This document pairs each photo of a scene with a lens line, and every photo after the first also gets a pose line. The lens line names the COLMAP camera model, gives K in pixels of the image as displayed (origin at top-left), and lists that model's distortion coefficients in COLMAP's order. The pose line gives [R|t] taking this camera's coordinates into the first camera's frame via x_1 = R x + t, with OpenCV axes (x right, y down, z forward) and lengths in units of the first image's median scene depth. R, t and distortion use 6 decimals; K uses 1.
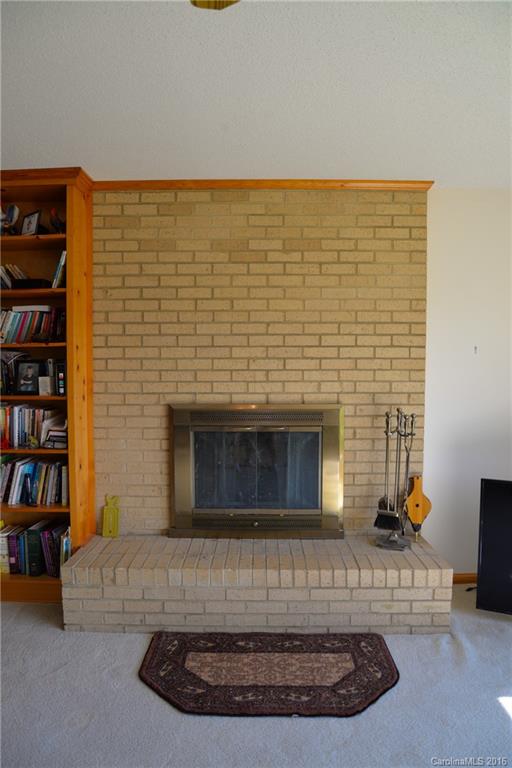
lens RADIAL K [[523.0, 0, 253.8], [0, 523.0, 389.3], [0, 0, 1]] dist [-0.093939, 0.042269]
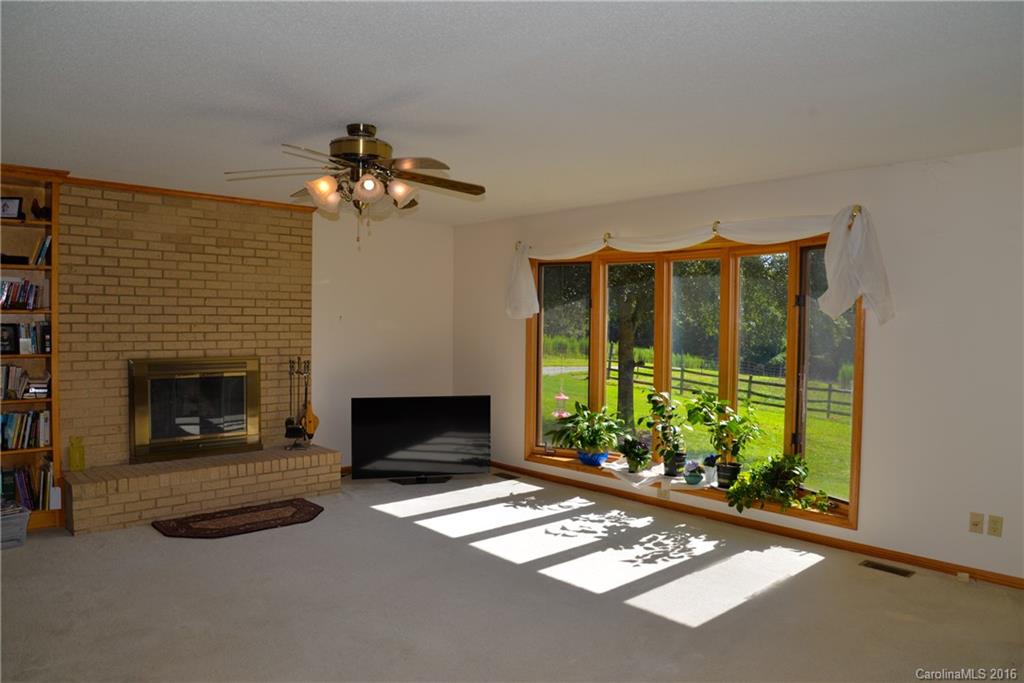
lens RADIAL K [[697.4, 0, 512.1], [0, 697.4, 346.5], [0, 0, 1]] dist [-0.093939, 0.042269]
pose [[0.725095, -0.015898, 0.688465, -0.632128], [0.025273, 0.999674, -0.003533, 0.027319], [-0.688185, 0.019962, 0.725261, -0.858801]]
